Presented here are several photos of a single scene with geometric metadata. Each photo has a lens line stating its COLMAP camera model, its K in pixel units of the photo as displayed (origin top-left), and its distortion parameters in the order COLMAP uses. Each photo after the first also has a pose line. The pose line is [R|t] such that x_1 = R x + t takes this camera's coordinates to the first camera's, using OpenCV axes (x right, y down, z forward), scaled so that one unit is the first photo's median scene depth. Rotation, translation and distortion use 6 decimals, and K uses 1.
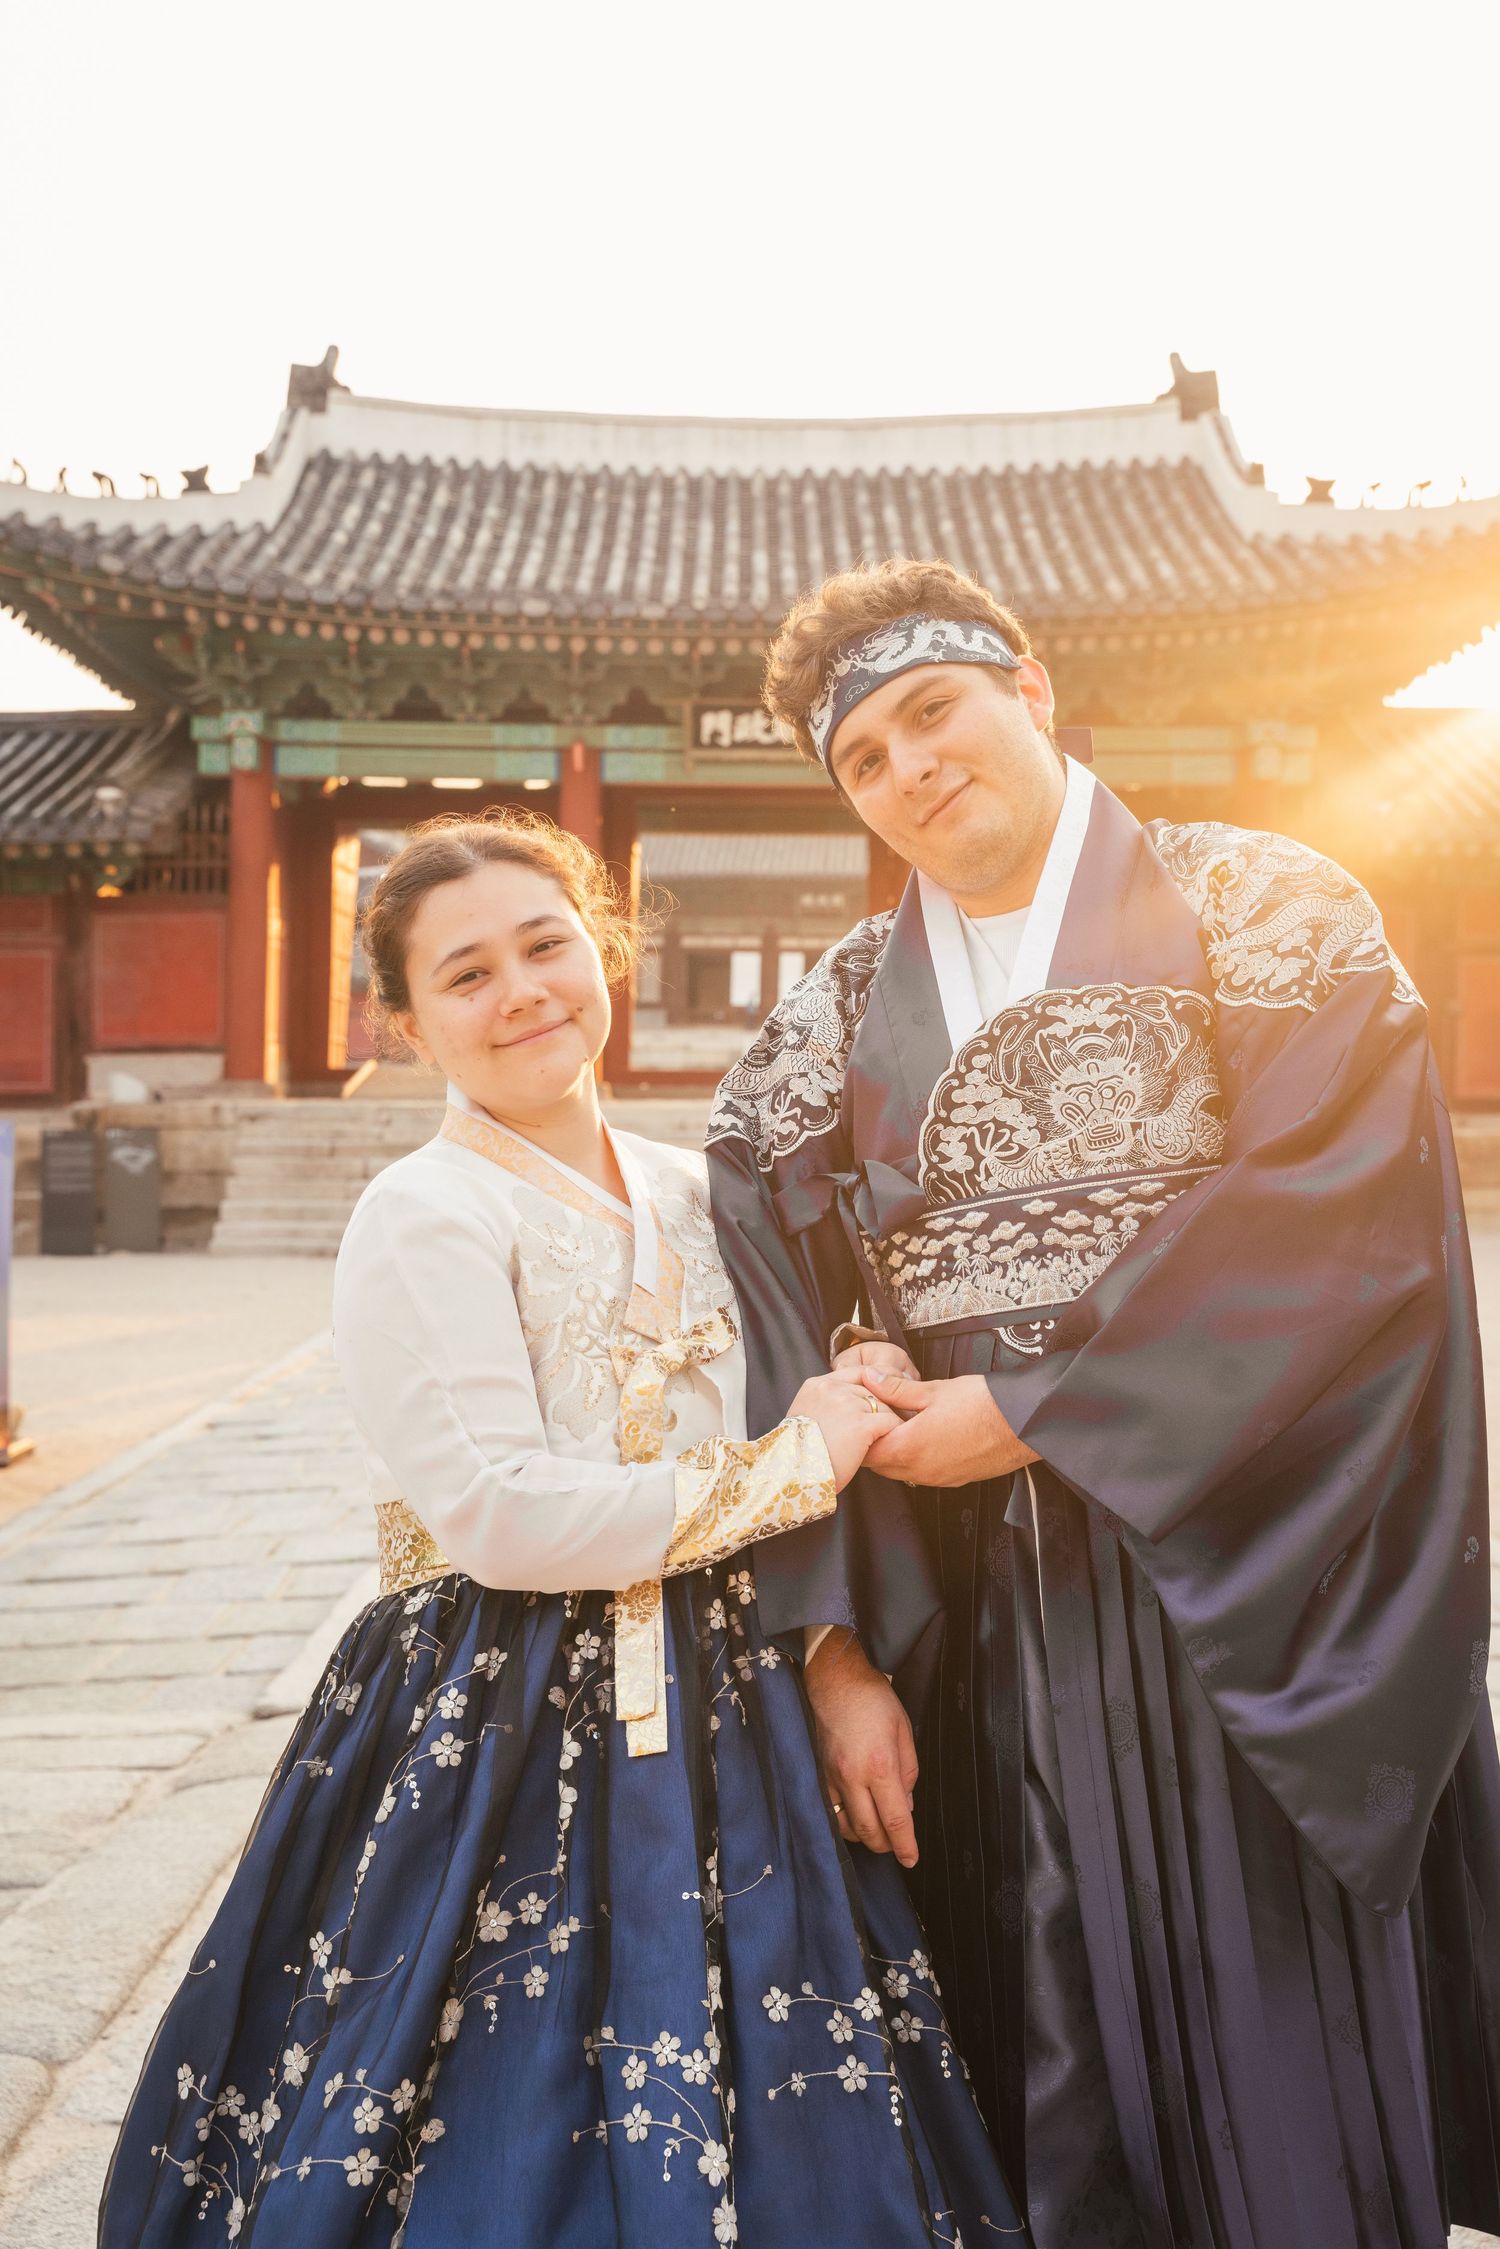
lens RADIAL K [[2567.9, 0, 748.5], [0, 2567.9, 1124.5], [0, 0, 1]] dist [0.002558, -0.000475]
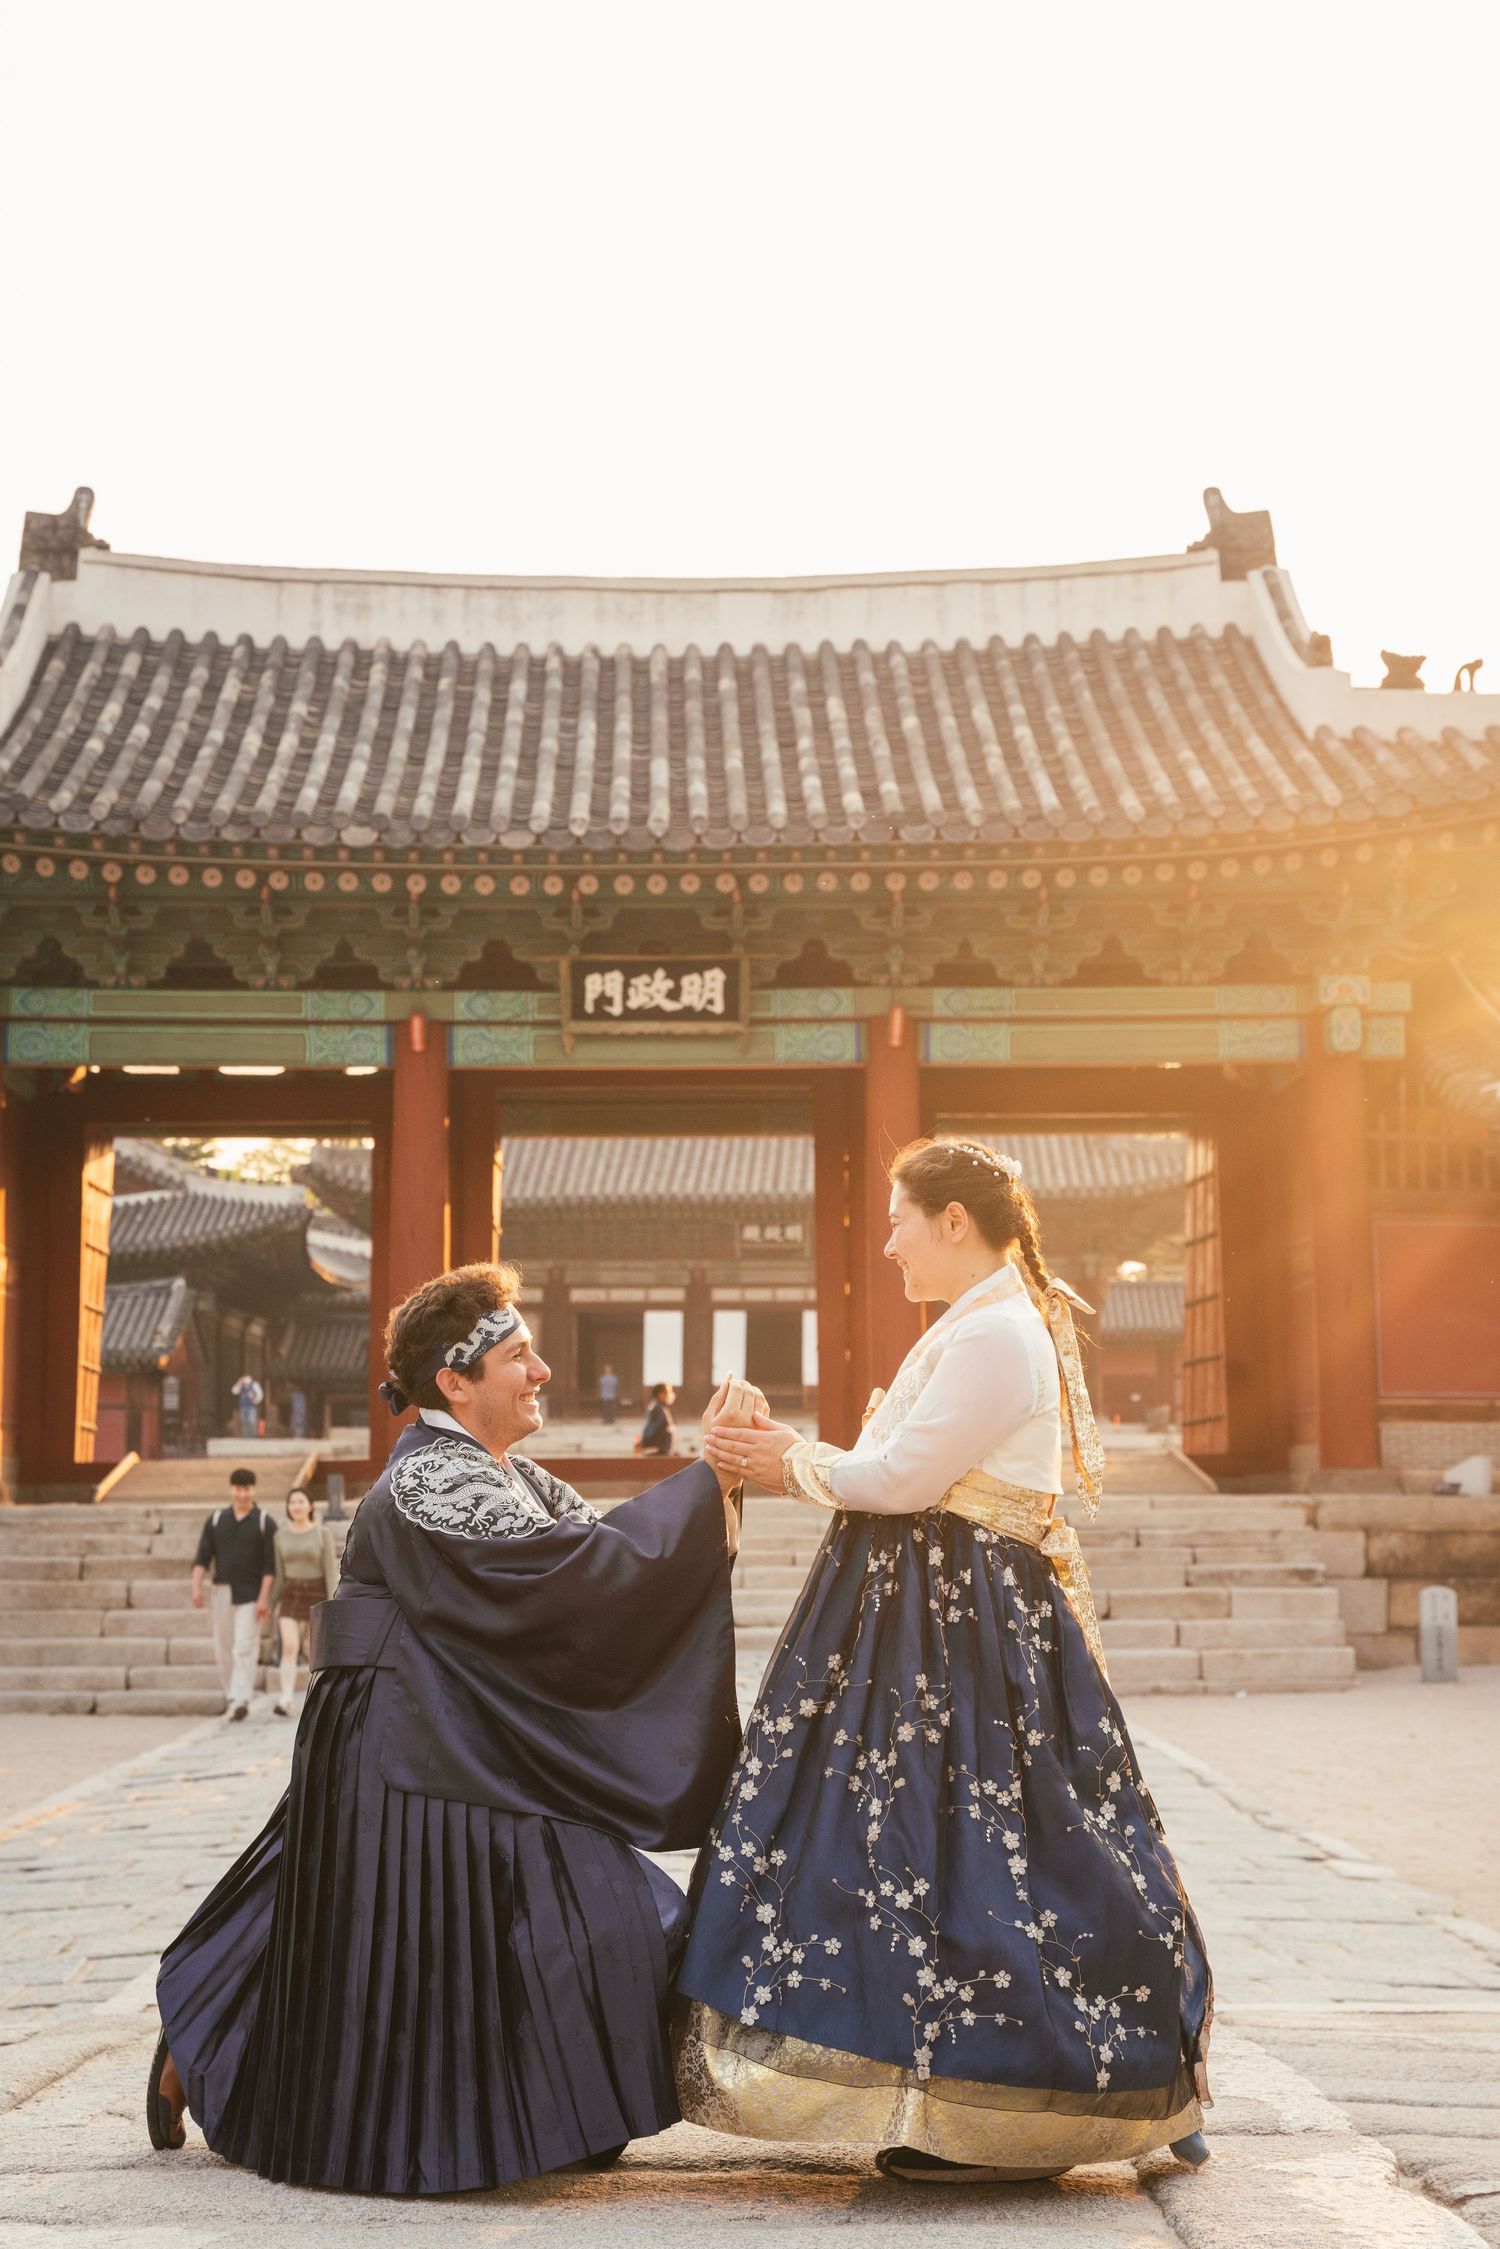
lens RADIAL K [[3865.0, 0, 751.2], [0, 3865.0, 1124.9], [0, 0, 1]] dist [0.048607, 0.059792]
pose [[0.999729, -0.011897, 0.020002, 0.007286], [0.014150, 0.993082, -0.116566, 0.014377], [-0.018477, 0.116817, 0.992982, -0.105118]]
